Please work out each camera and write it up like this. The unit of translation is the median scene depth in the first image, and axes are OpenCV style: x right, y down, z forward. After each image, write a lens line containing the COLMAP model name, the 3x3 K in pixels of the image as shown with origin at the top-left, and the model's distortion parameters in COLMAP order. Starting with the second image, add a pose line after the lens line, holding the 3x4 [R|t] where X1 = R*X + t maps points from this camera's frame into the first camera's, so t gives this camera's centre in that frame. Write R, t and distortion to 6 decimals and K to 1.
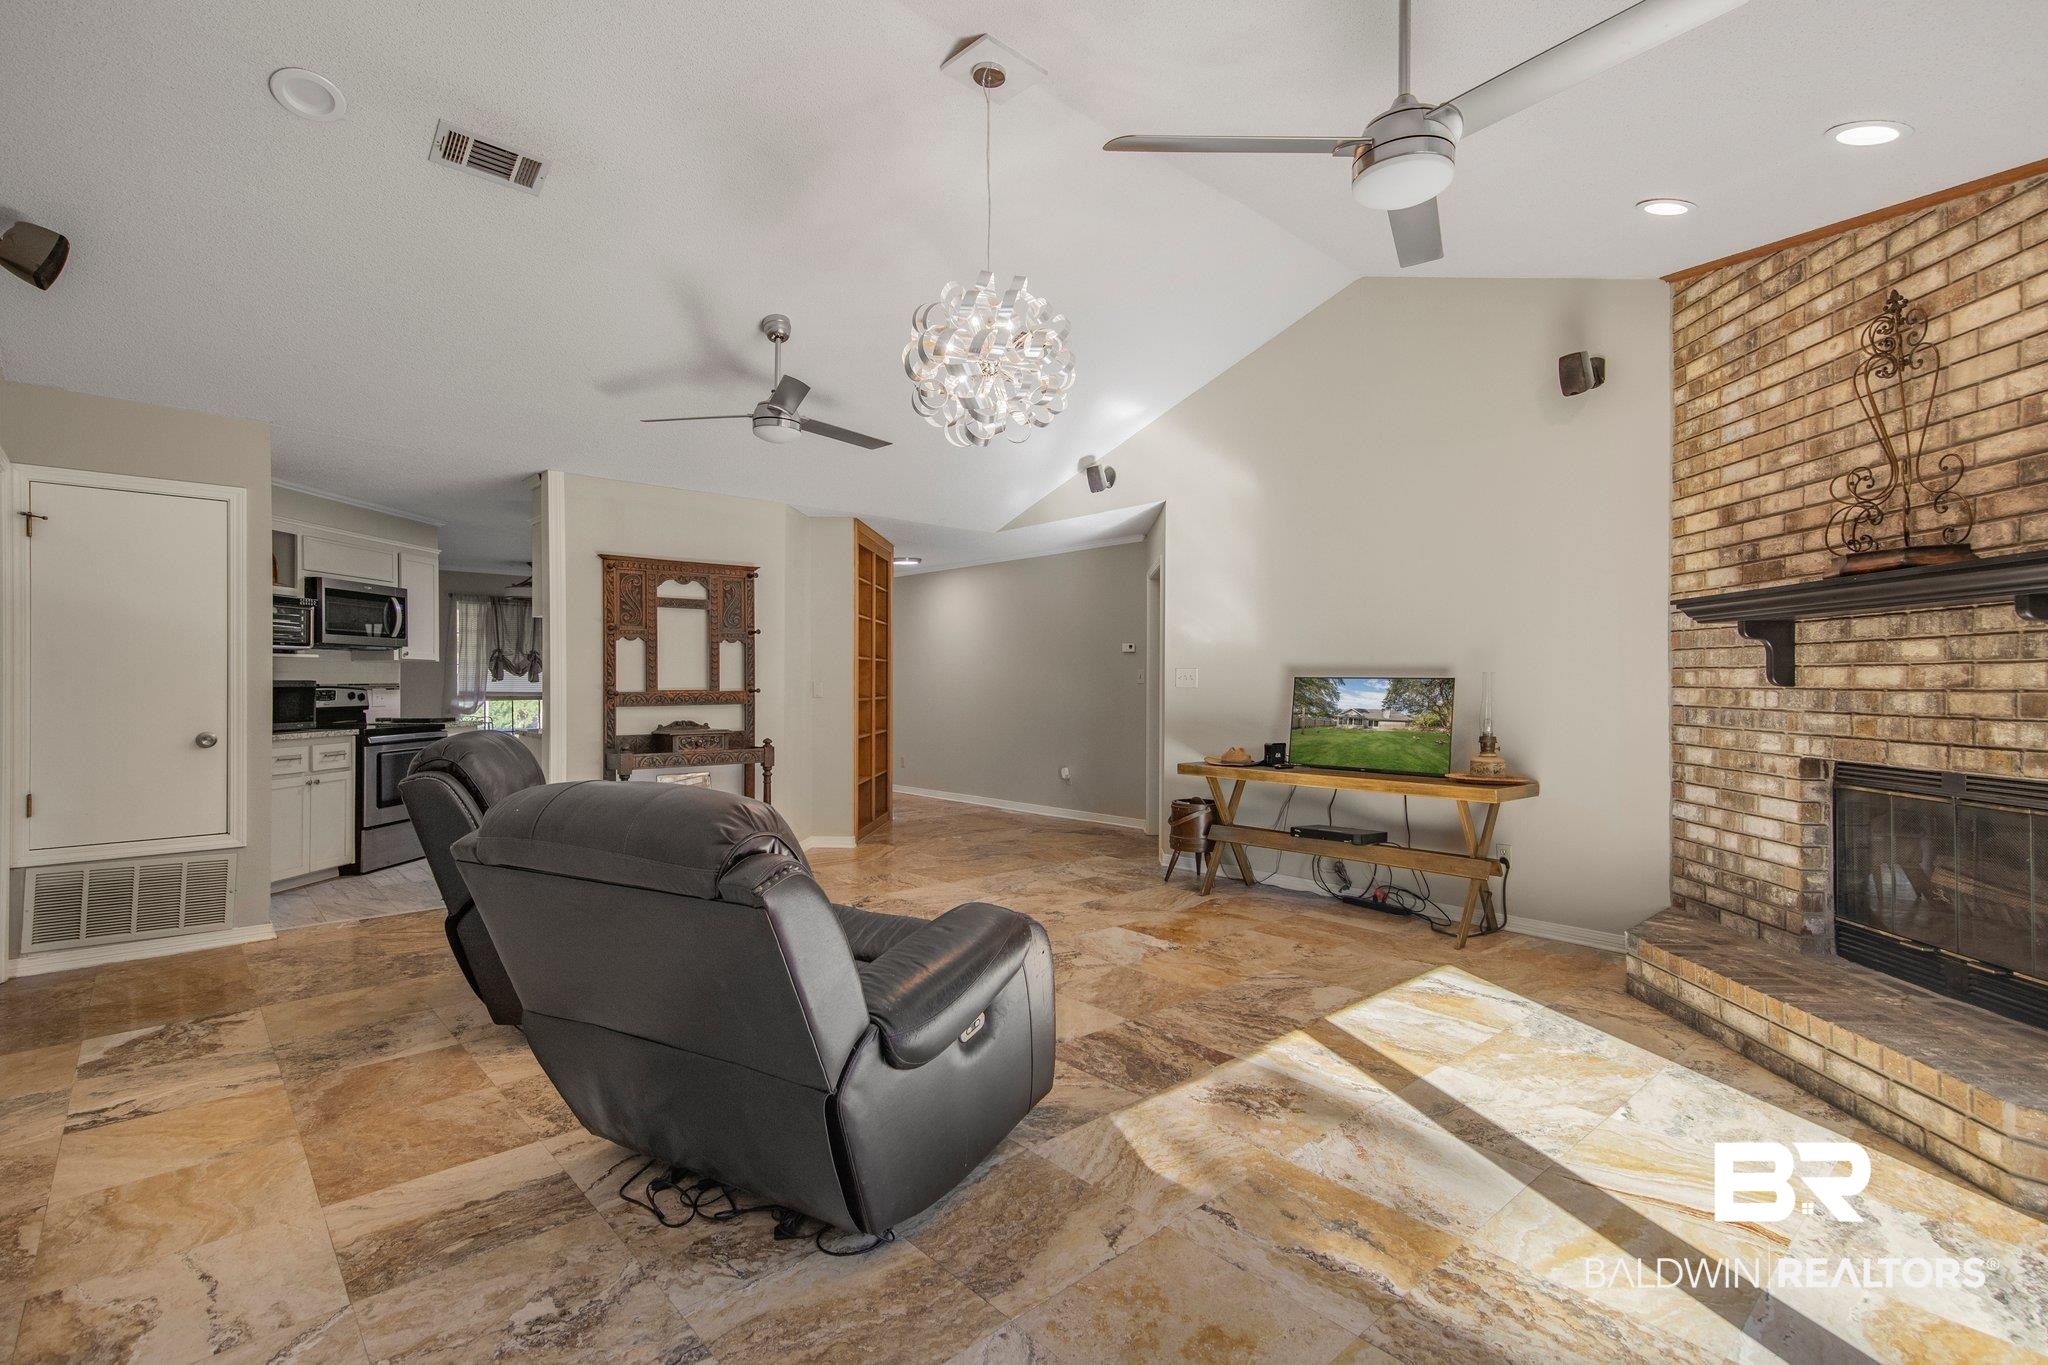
lens RADIAL K [[949.8, 0, 1028.5], [0, 949.8, 675.2], [0, 0, 1]] dist [0.036320, -0.003203]
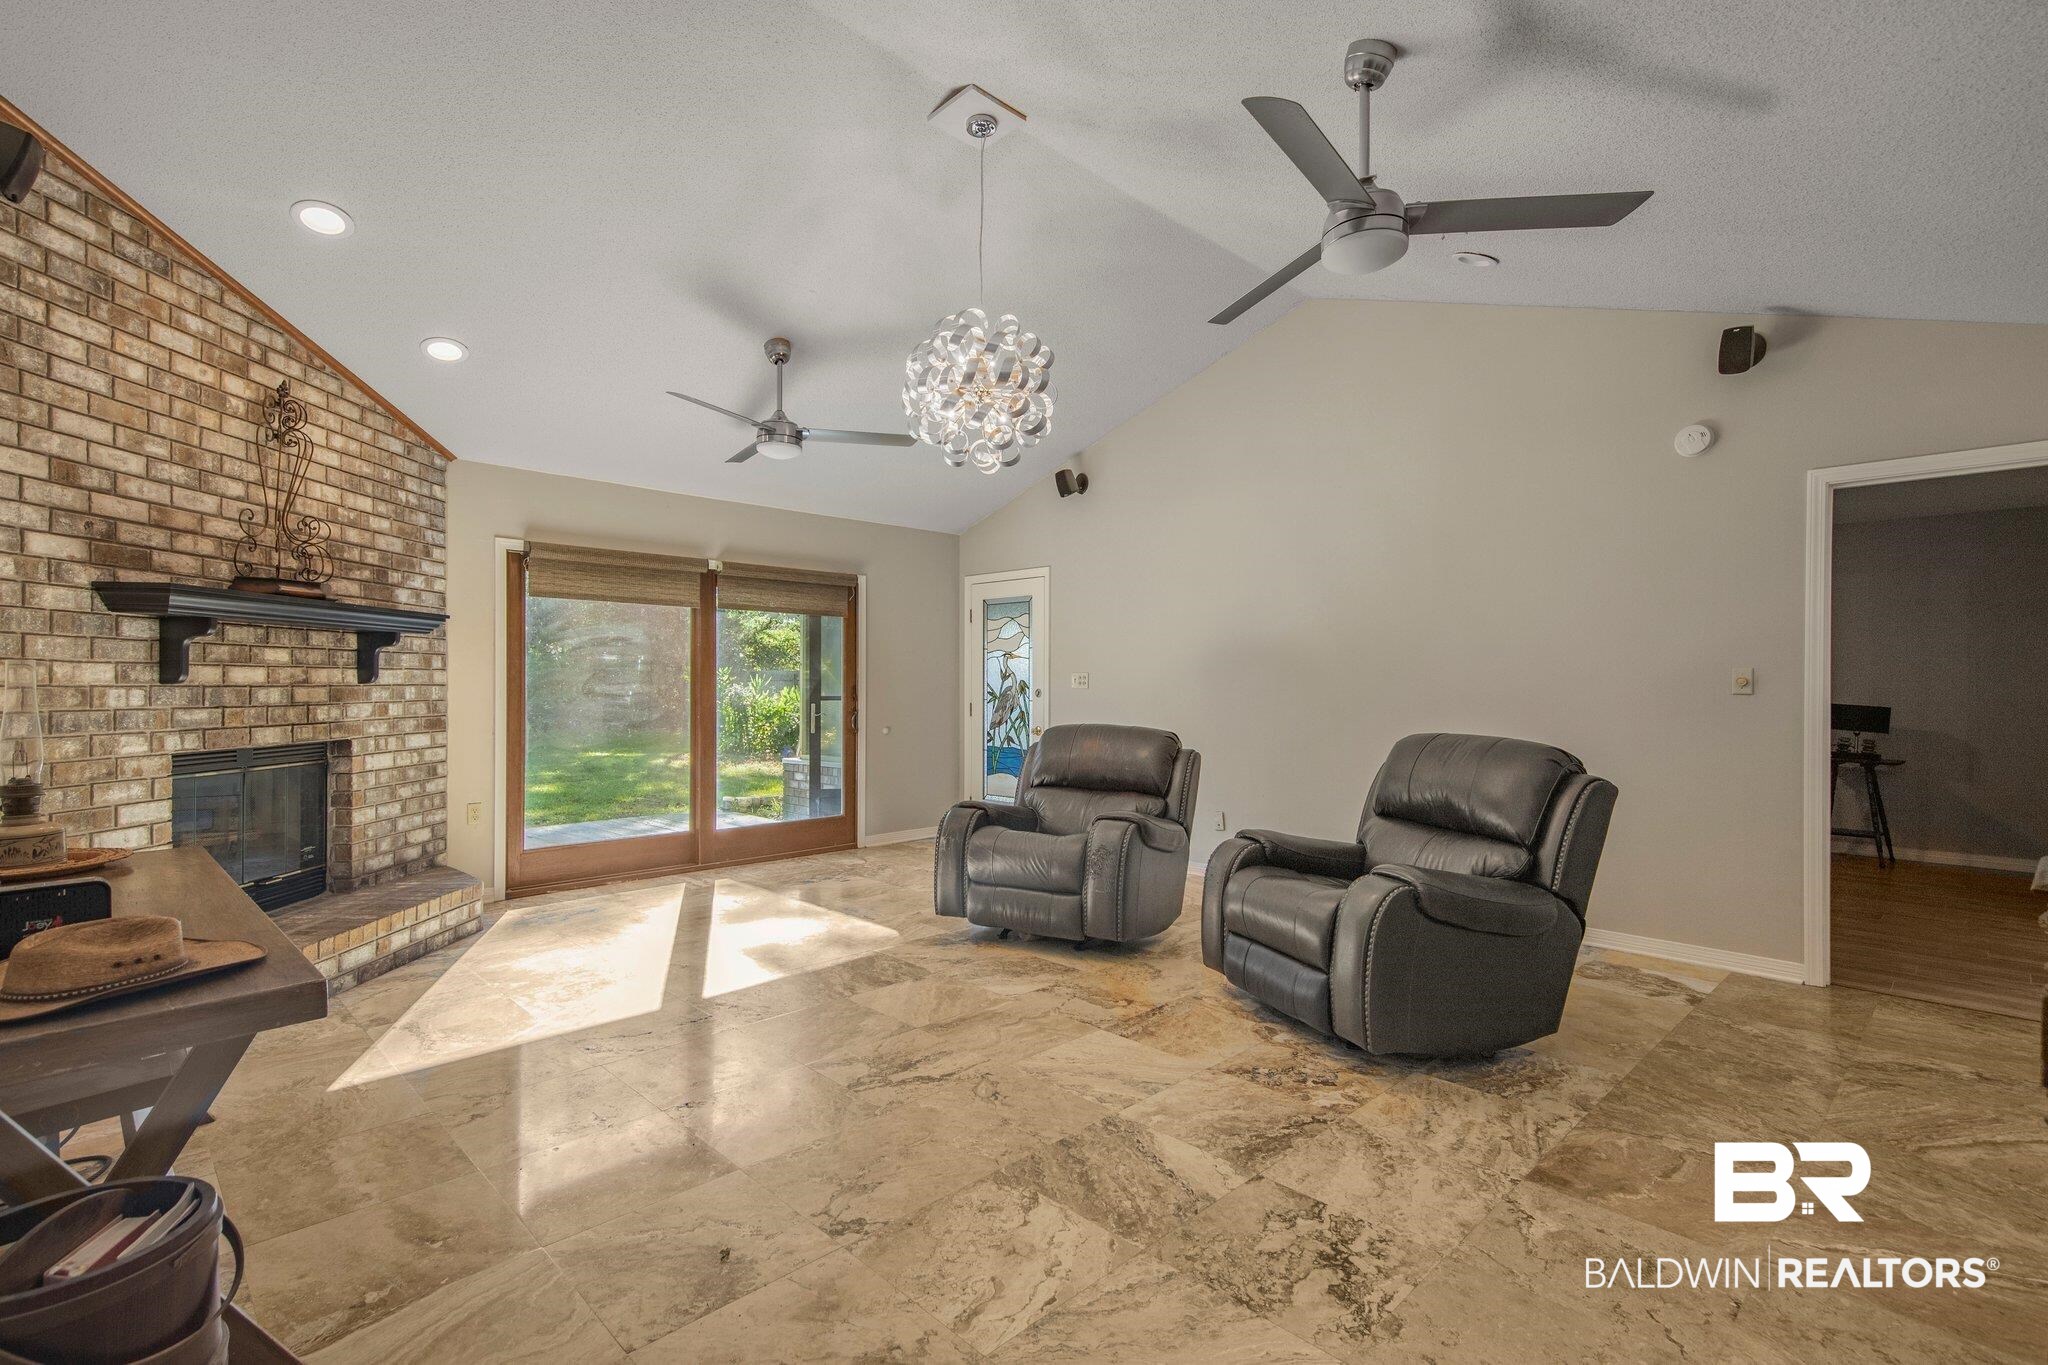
lens RADIAL K [[949.8, 0, 1013.0], [0, 949.8, 684.2], [0, 0, 1]] dist [0.036320, -0.003203]
pose [[-0.999681, -0.006098, -0.024518, -0.053167], [-0.005924, 0.999957, -0.007149, 0.014384], [0.024560, -0.007002, -0.999674, 2.064896]]
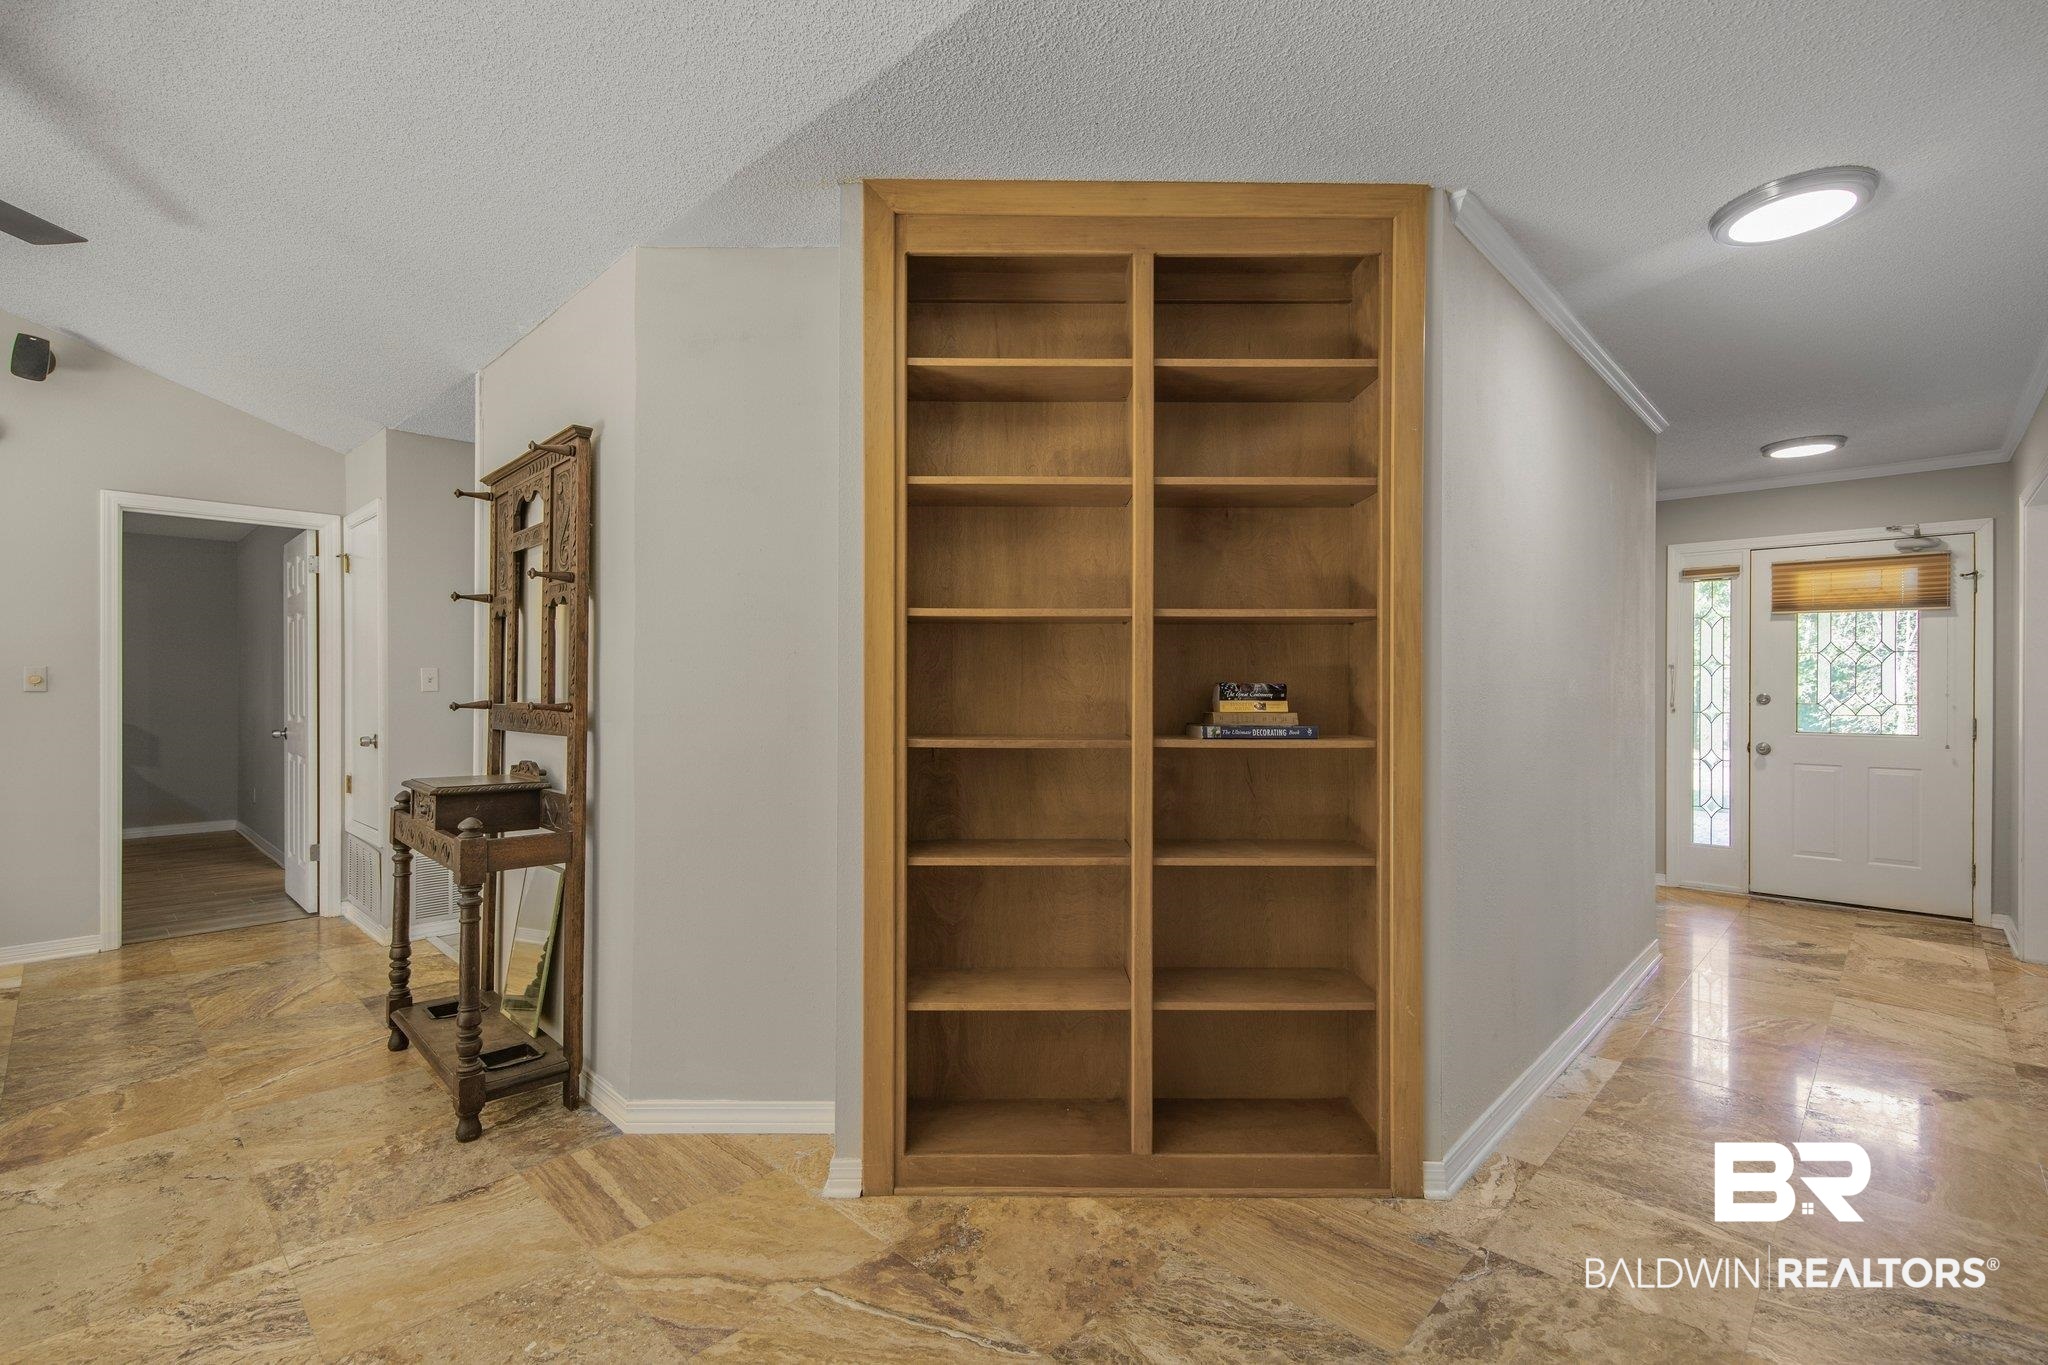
lens RADIAL K [[949.8, 0, 1022.2], [0, 949.8, 683.9], [0, 0, 1]] dist [0.036320, -0.003203]
pose [[0.042171, -0.003068, -0.999106, 0.322470], [0.007415, 0.999969, -0.002757, 0.015390], [0.999083, -0.007292, 0.042193, 2.093105]]
